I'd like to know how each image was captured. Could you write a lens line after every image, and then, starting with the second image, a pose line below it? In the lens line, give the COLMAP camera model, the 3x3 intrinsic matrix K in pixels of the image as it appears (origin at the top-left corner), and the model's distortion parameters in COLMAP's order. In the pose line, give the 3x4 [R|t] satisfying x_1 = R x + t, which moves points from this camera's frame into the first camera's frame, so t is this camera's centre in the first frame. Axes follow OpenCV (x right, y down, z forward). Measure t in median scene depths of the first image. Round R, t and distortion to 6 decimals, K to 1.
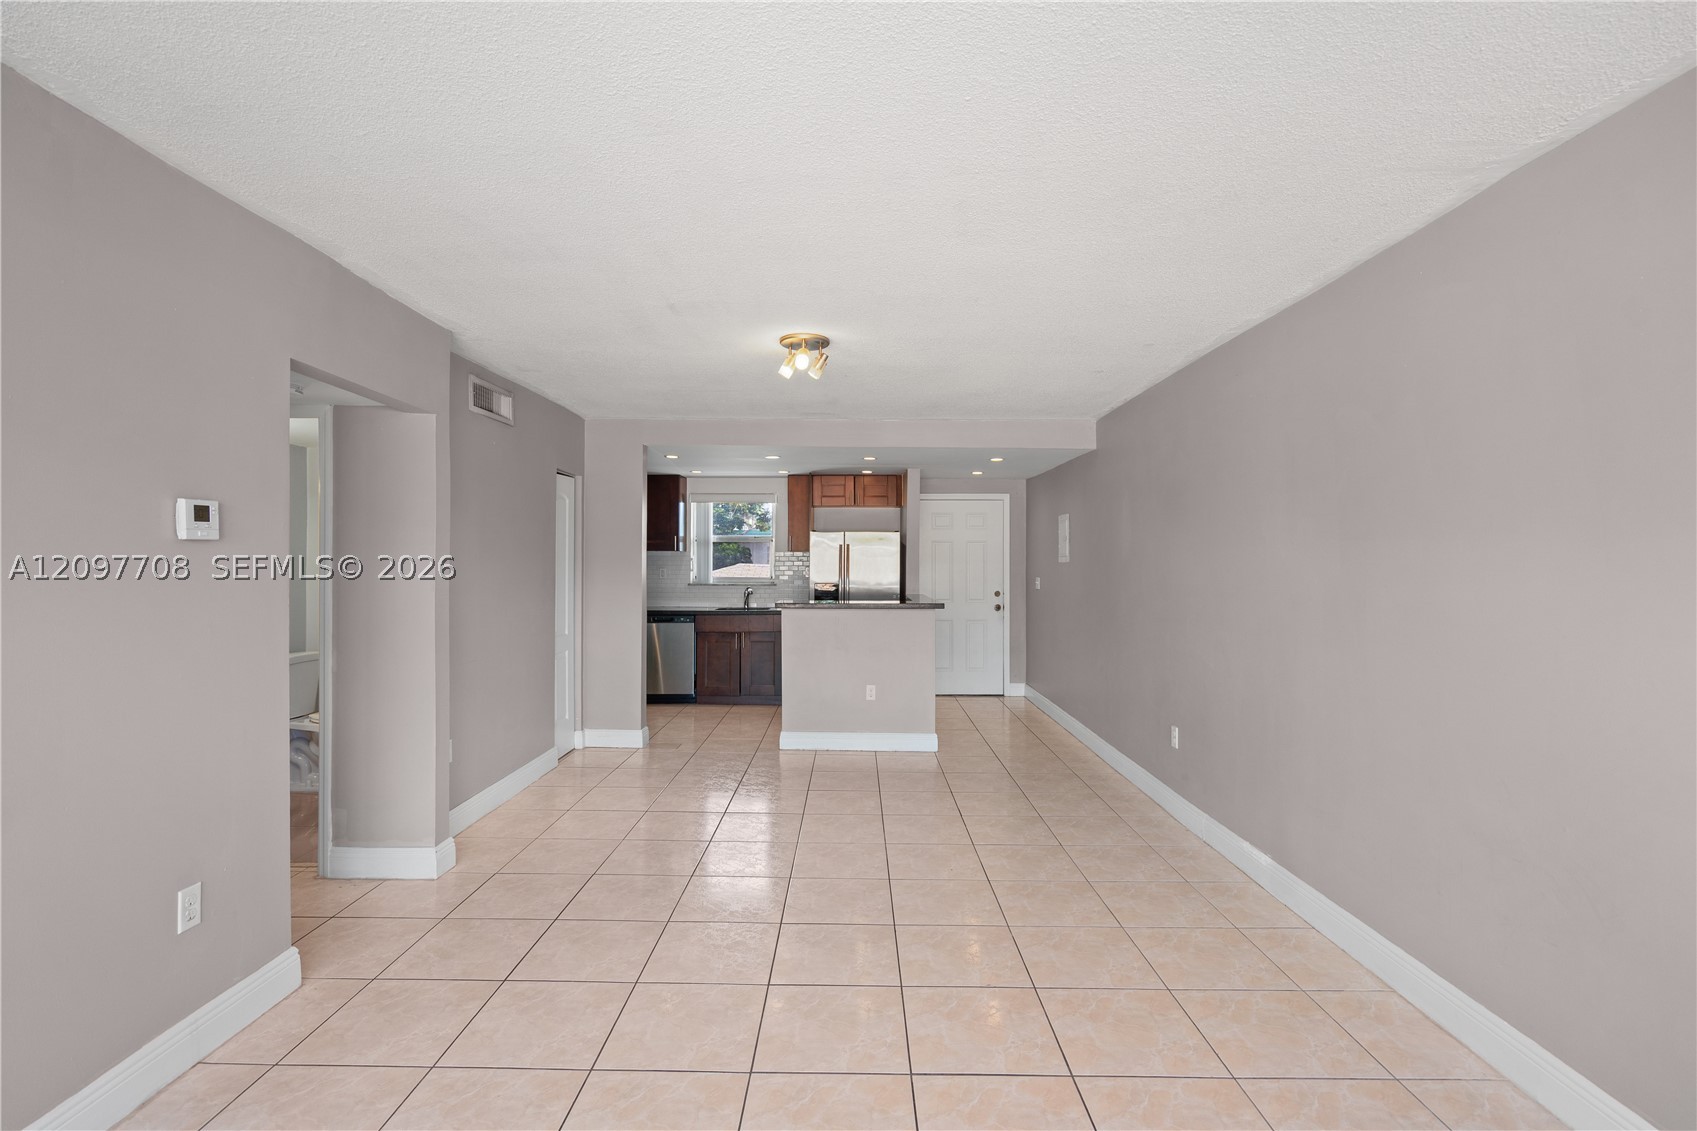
lens RADIAL K [[771.1, 0, 832.5], [0, 771.1, 560.0], [0, 0, 1]] dist [0.000263, 0.000766]
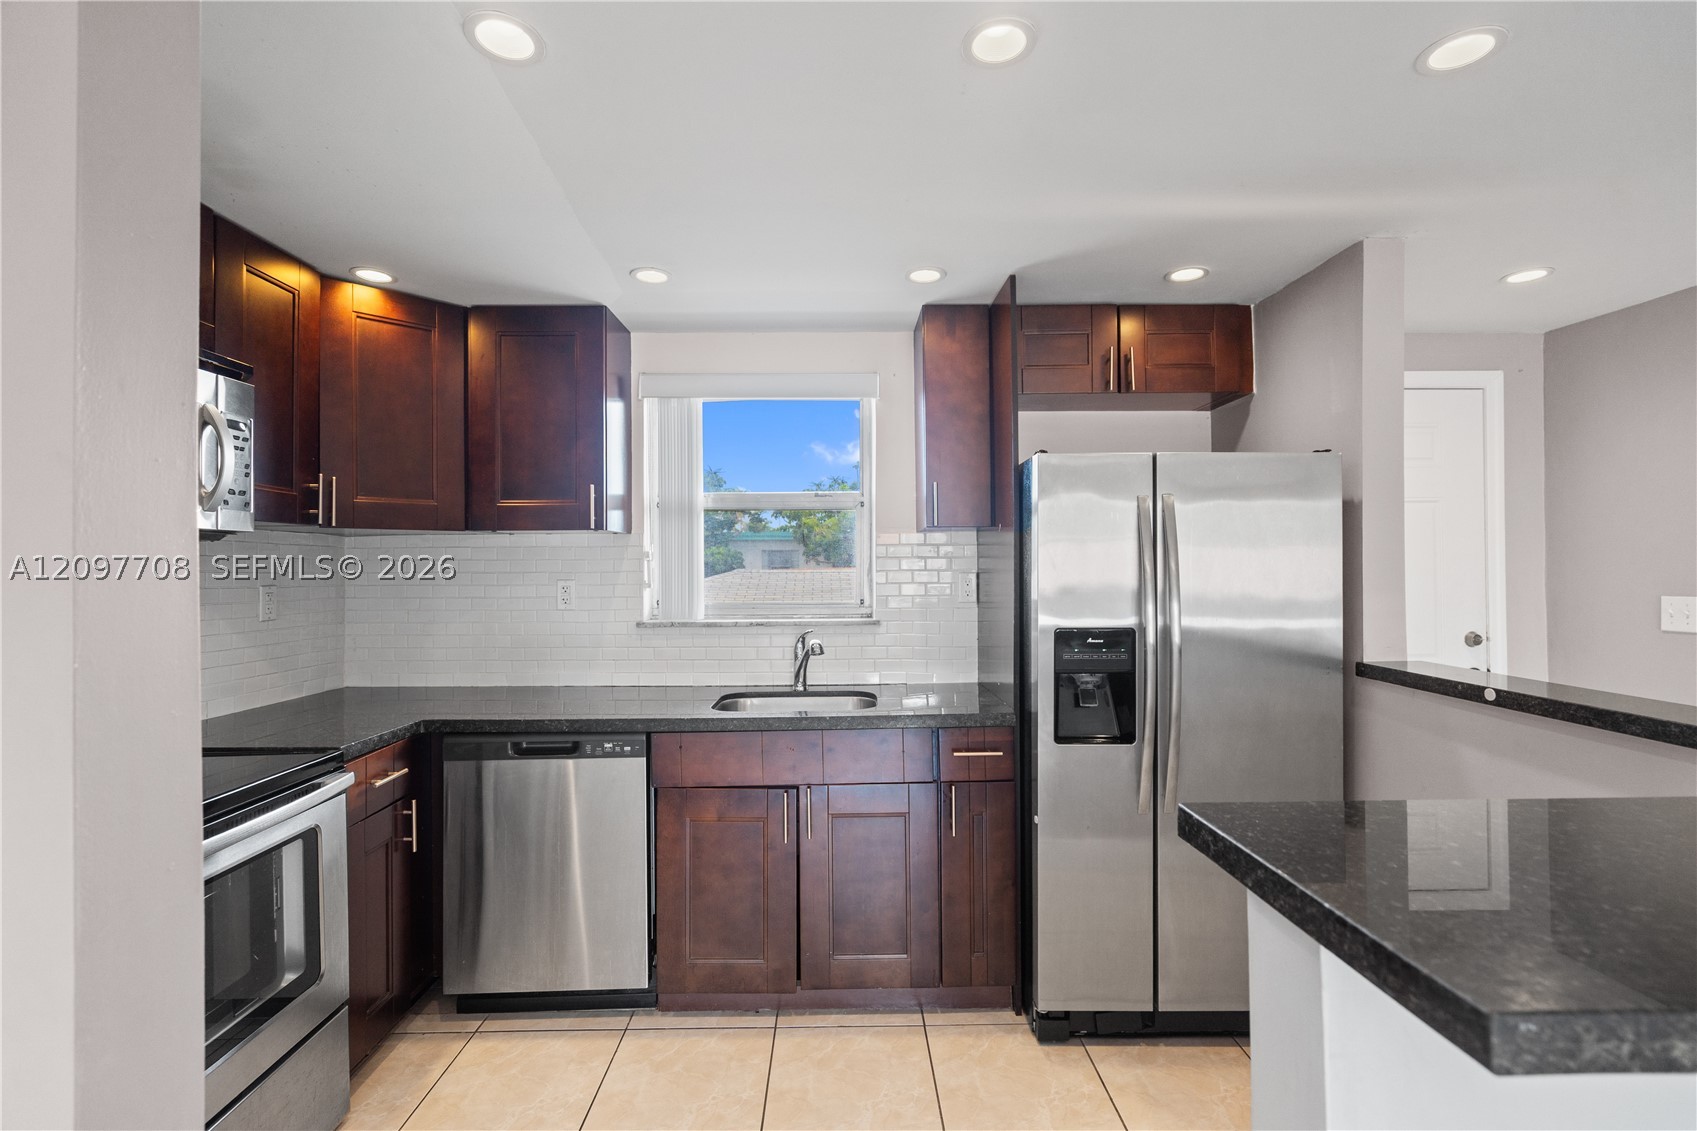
lens RADIAL K [[769.7, 0, 844.2], [0, 769.7, 565.3], [0, 0, 1]] dist [-0.003169, 0.000208]
pose [[0.999543, -0.010660, 0.028291, -0.111251], [0.010541, 0.999935, 0.004371, 0.003499], [-0.028336, -0.004070, 0.999590, 0.709550]]
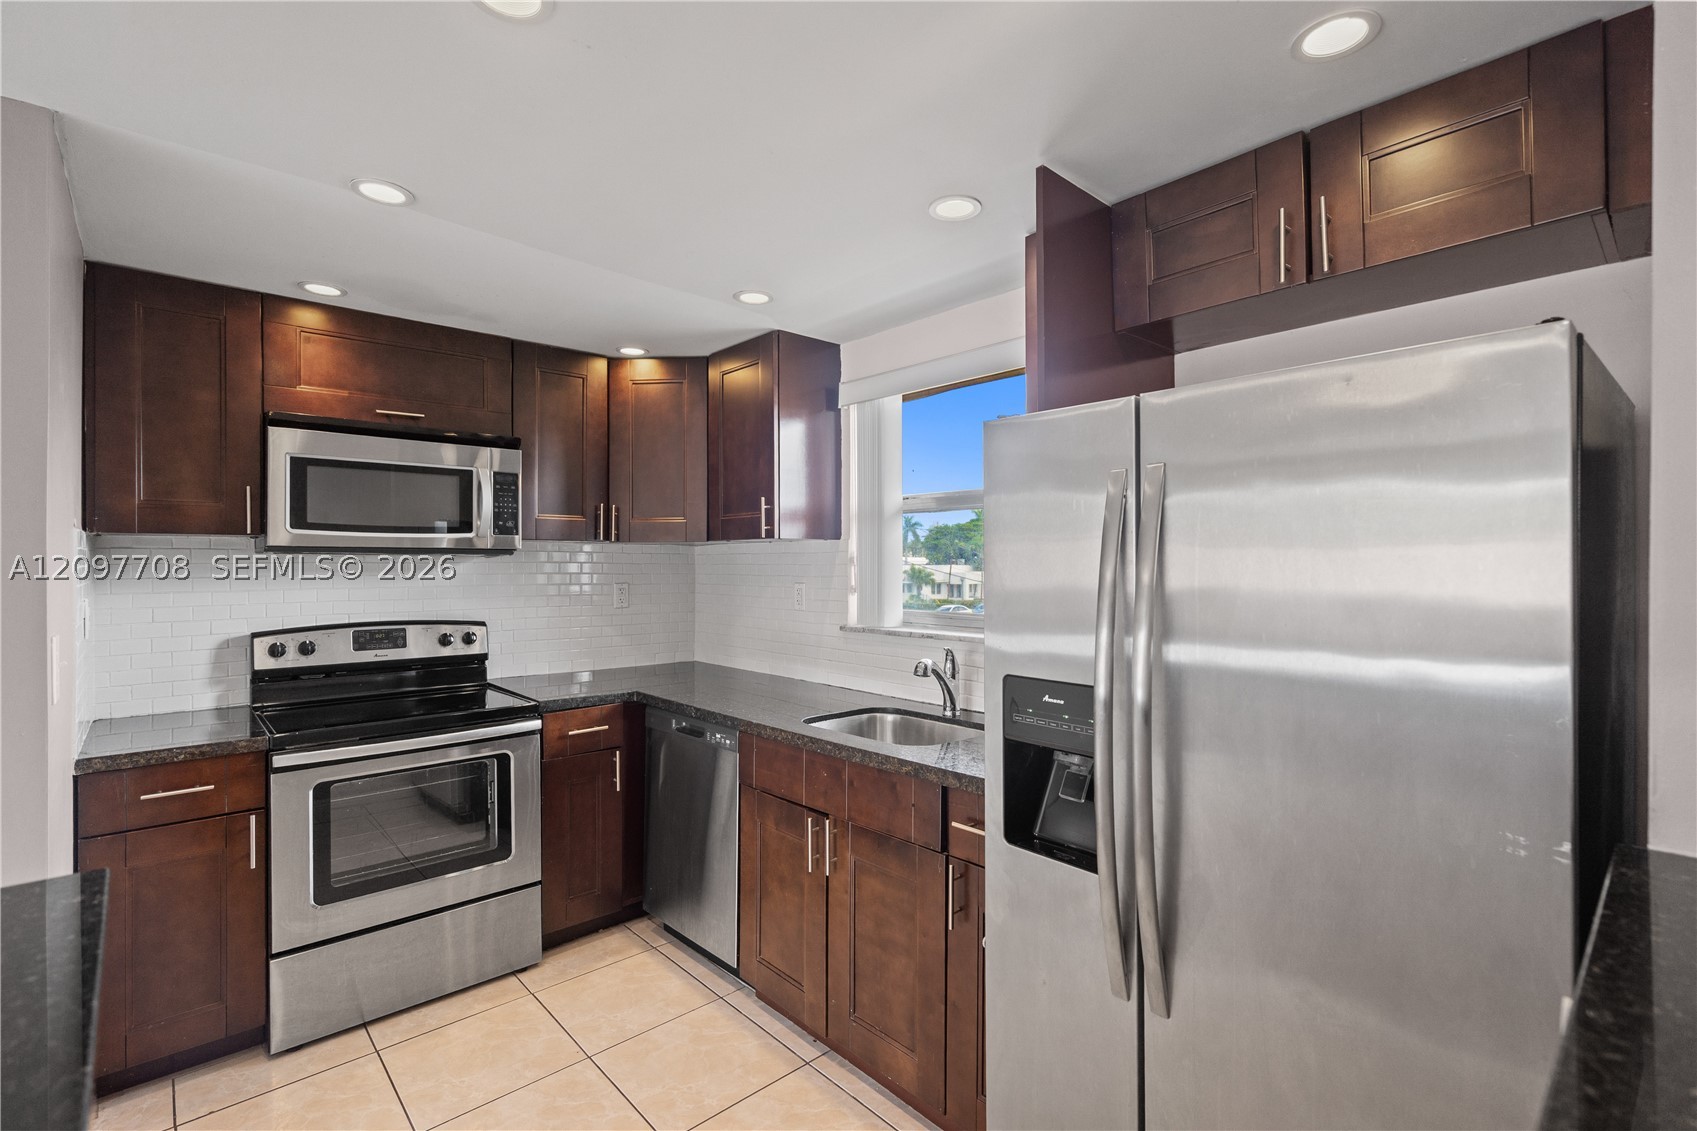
lens RADIAL K [[769.7, 0, 844.2], [0, 769.7, 565.3], [0, 0, 1]] dist [-0.003169, 0.000208]
pose [[0.681976, -0.005955, -0.731350, 0.097046], [0.012571, 0.999915, 0.003581, -0.000077], [0.731267, -0.011636, 0.681993, 0.833701]]
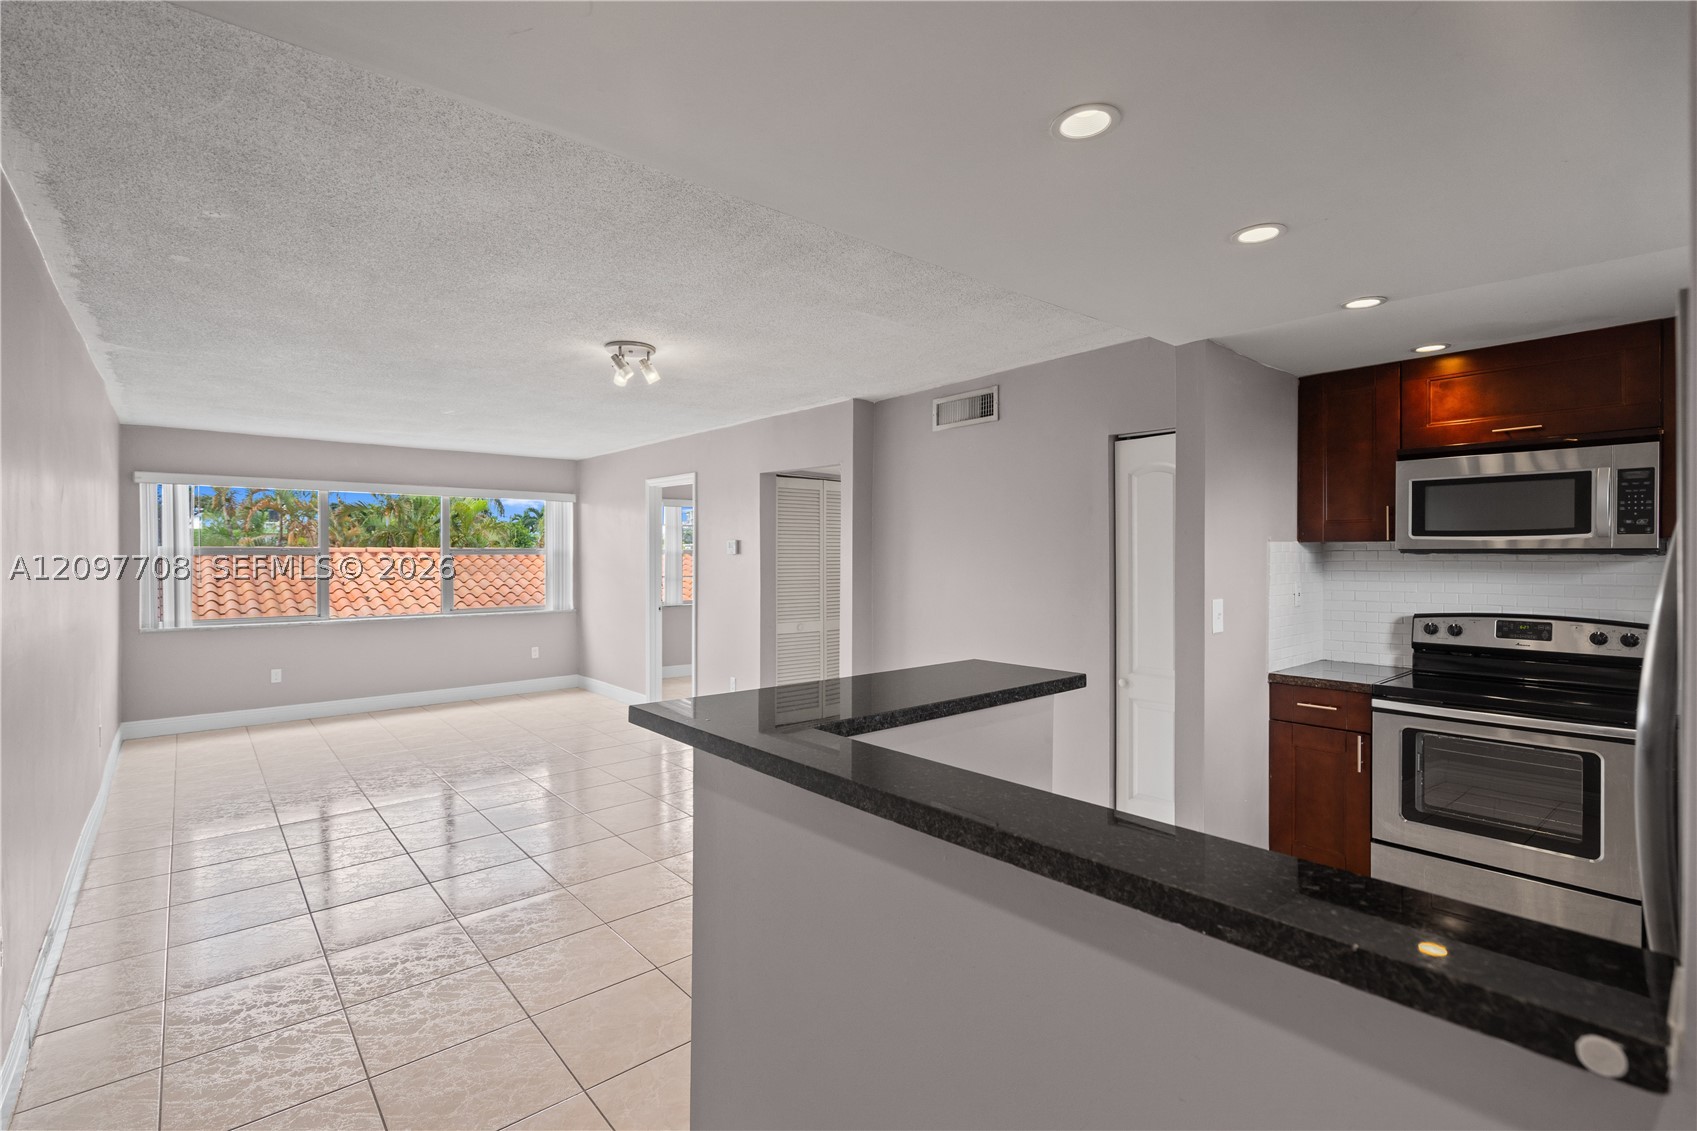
lens RADIAL K [[770.2, 0, 846.0], [0, 770.2, 555.6], [0, 0, 1]] dist [-0.003285, 0.000073]
pose [[-0.748627, -0.004238, -0.662978, 0.226197], [0.002097, 0.999959, -0.008760, -0.003352], [0.662988, -0.007948, -0.748588, 1.000344]]
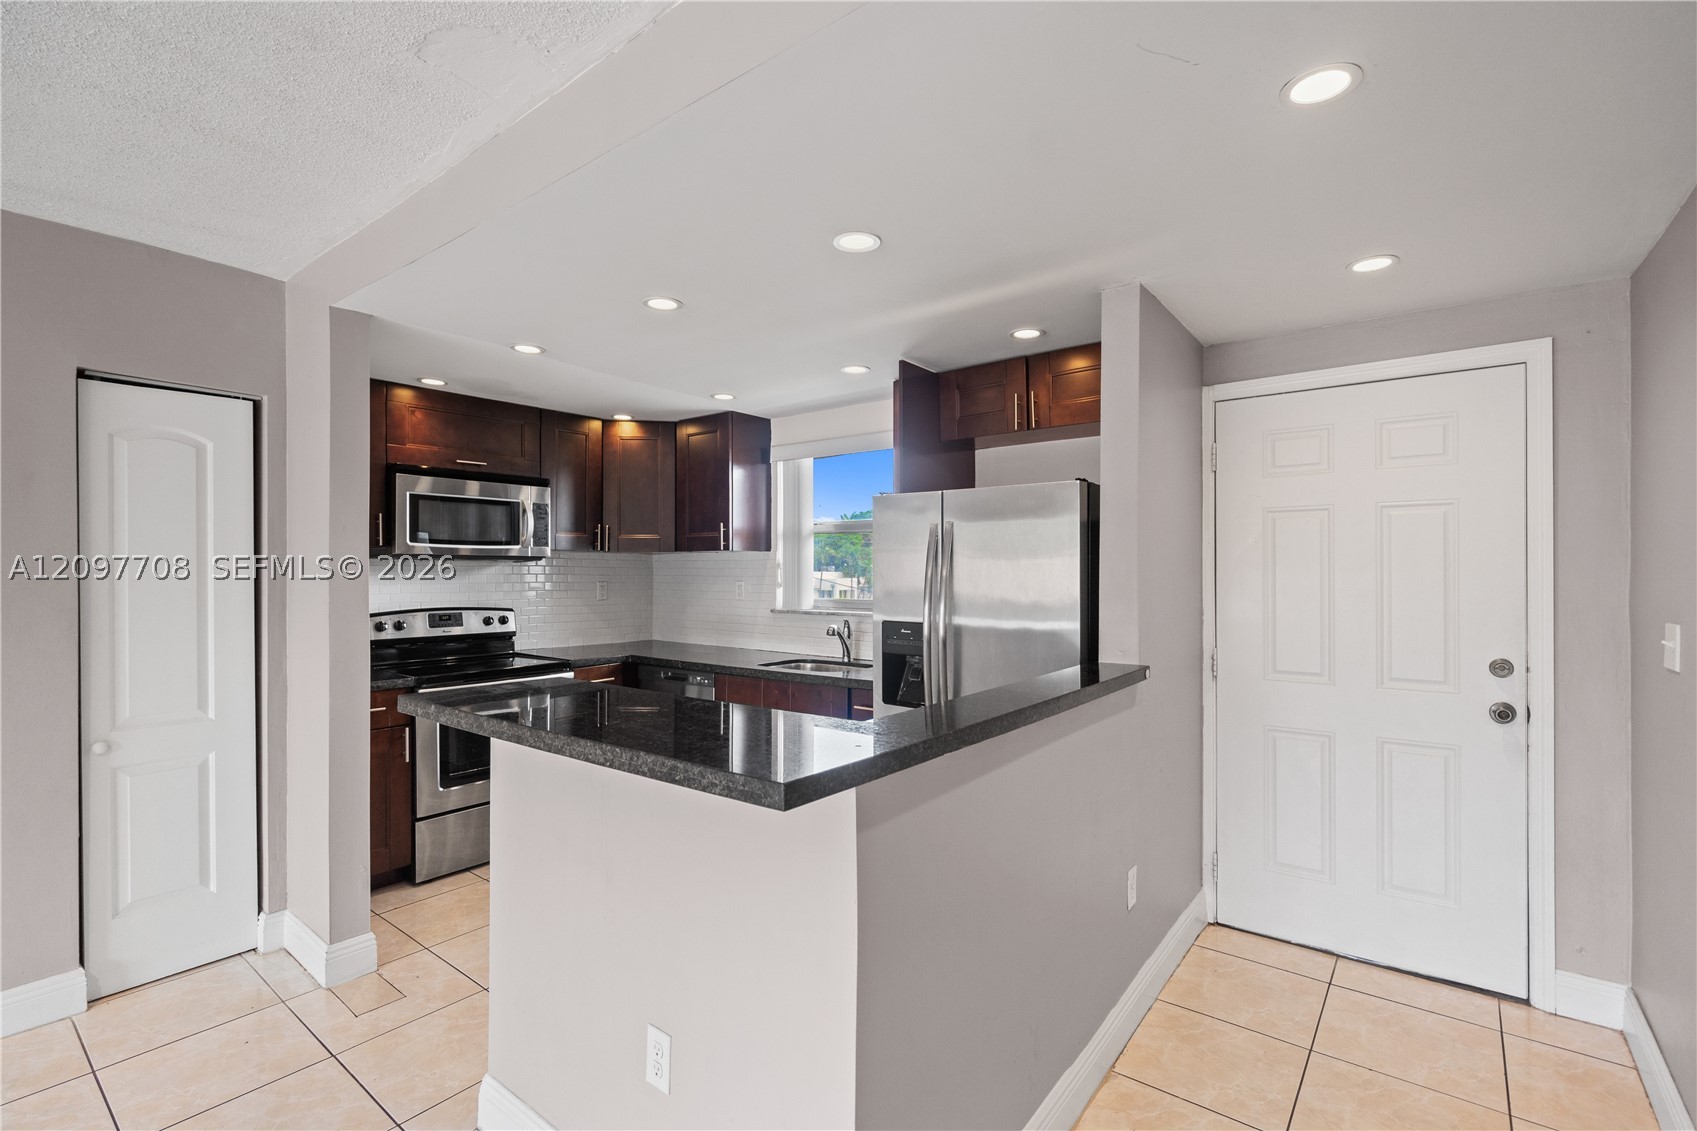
lens RADIAL K [[769.7, 0, 844.2], [0, 769.7, 565.3], [0, 0, 1]] dist [-0.003169, 0.000208]
pose [[0.795405, -0.009400, -0.606006, 0.212210], [0.009374, 0.999951, -0.003206, 0.001245], [0.606006, -0.003131, 0.795454, 0.660522]]
